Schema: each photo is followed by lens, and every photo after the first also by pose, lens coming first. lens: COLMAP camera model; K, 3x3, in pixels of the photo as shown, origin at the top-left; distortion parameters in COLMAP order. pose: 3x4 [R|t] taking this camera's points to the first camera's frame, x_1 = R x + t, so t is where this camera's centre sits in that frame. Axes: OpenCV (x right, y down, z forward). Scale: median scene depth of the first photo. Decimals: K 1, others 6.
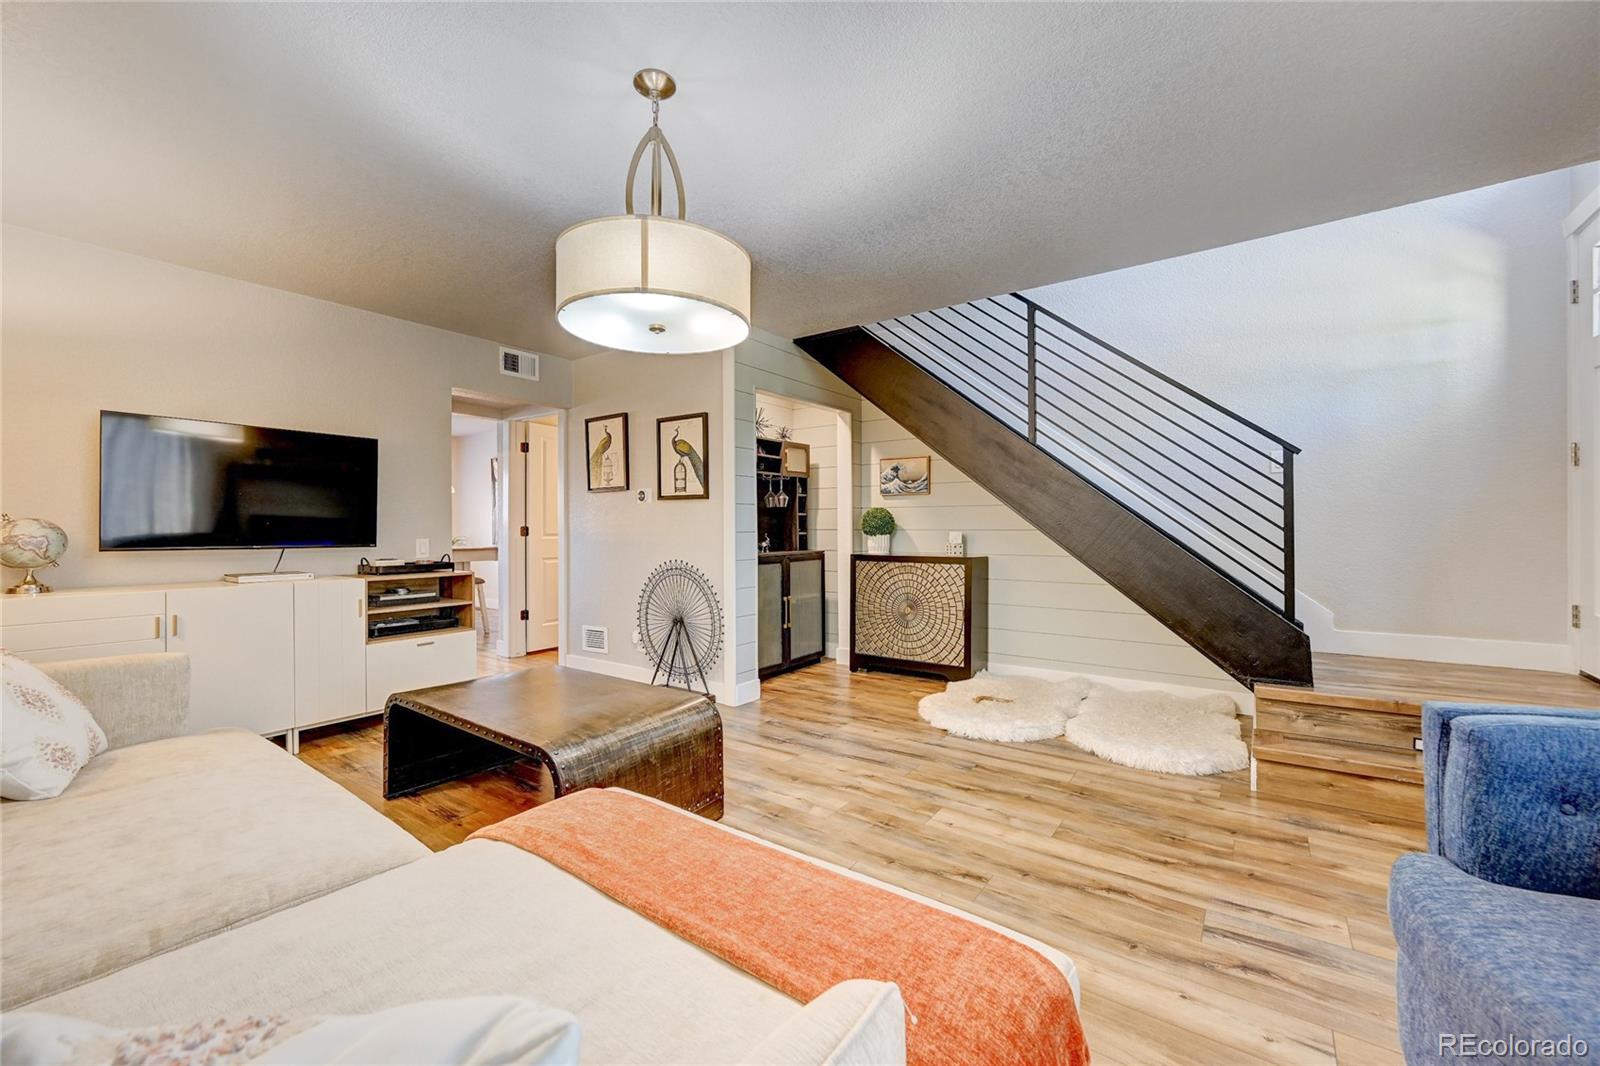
lens RADIAL K [[637.3, 0, 812.7], [0, 637.3, 530.8], [0, 0, 1]] dist [-0.002136, -0.000072]
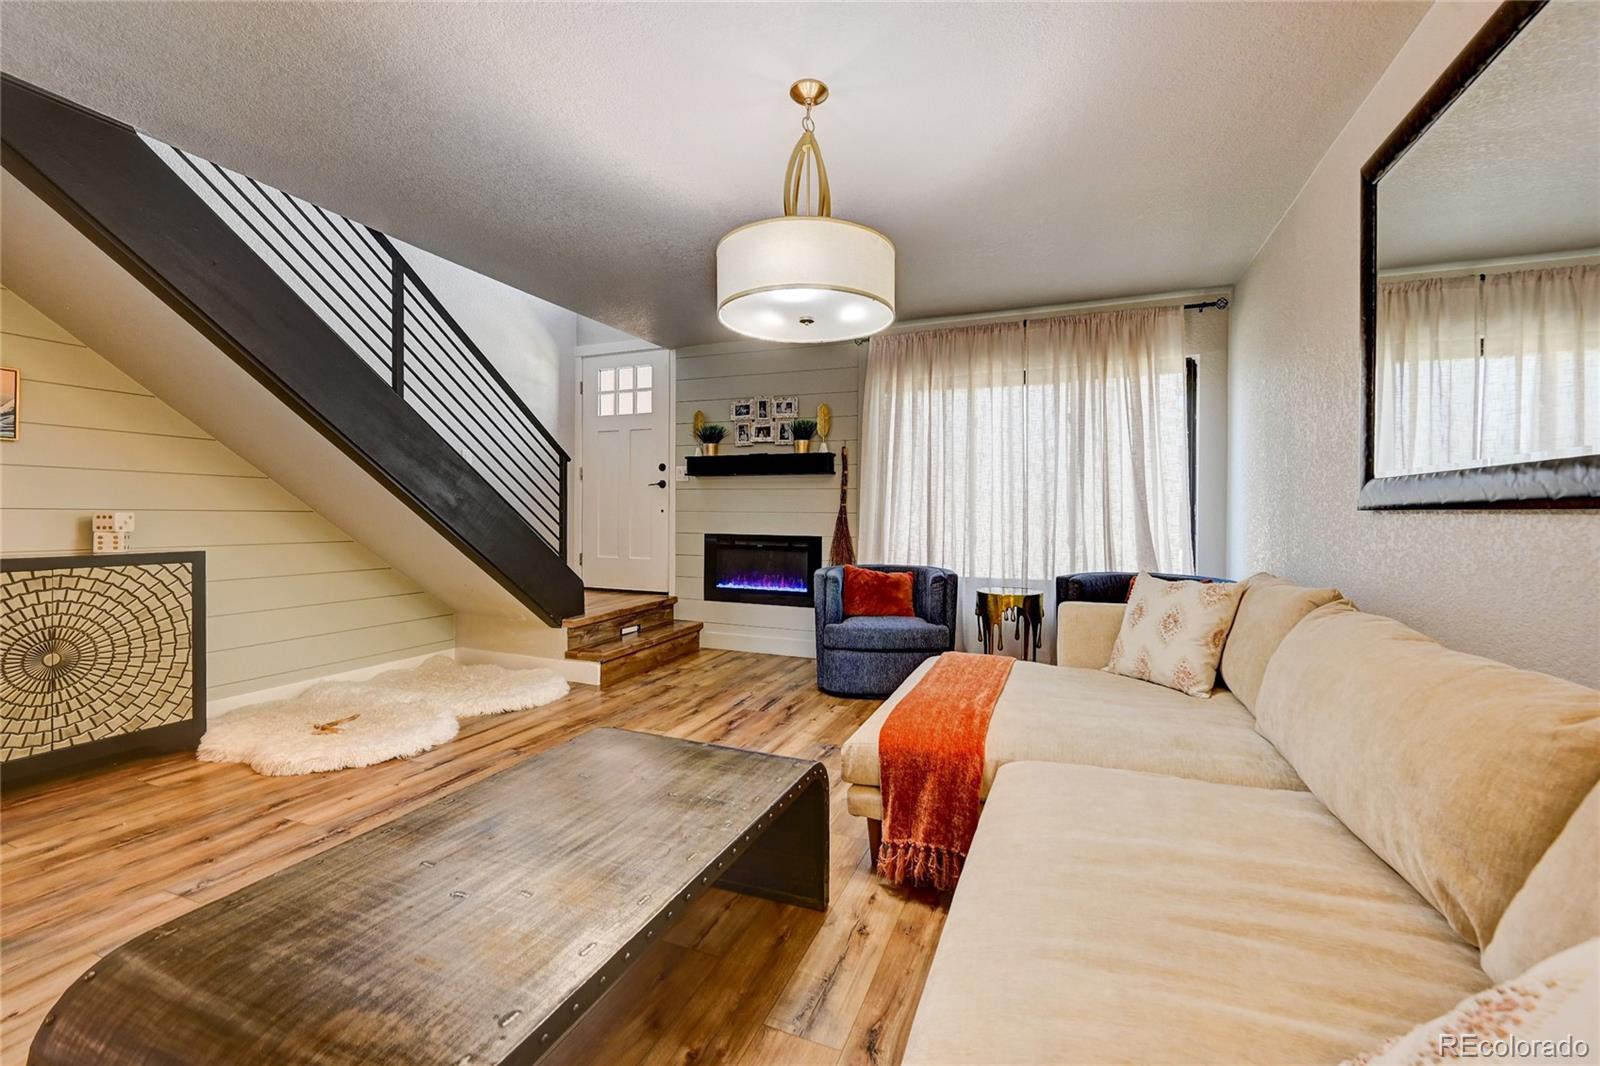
lens RADIAL K [[637.3, 0, 812.7], [0, 637.3, 530.8], [0, 0, 1]] dist [-0.002136, -0.000072]
pose [[-0.242188, -0.020829, 0.970006, -0.718348], [0.000019, 0.999769, 0.021473, 0.008418], [-0.970229, 0.005219, -0.242132, 0.704118]]
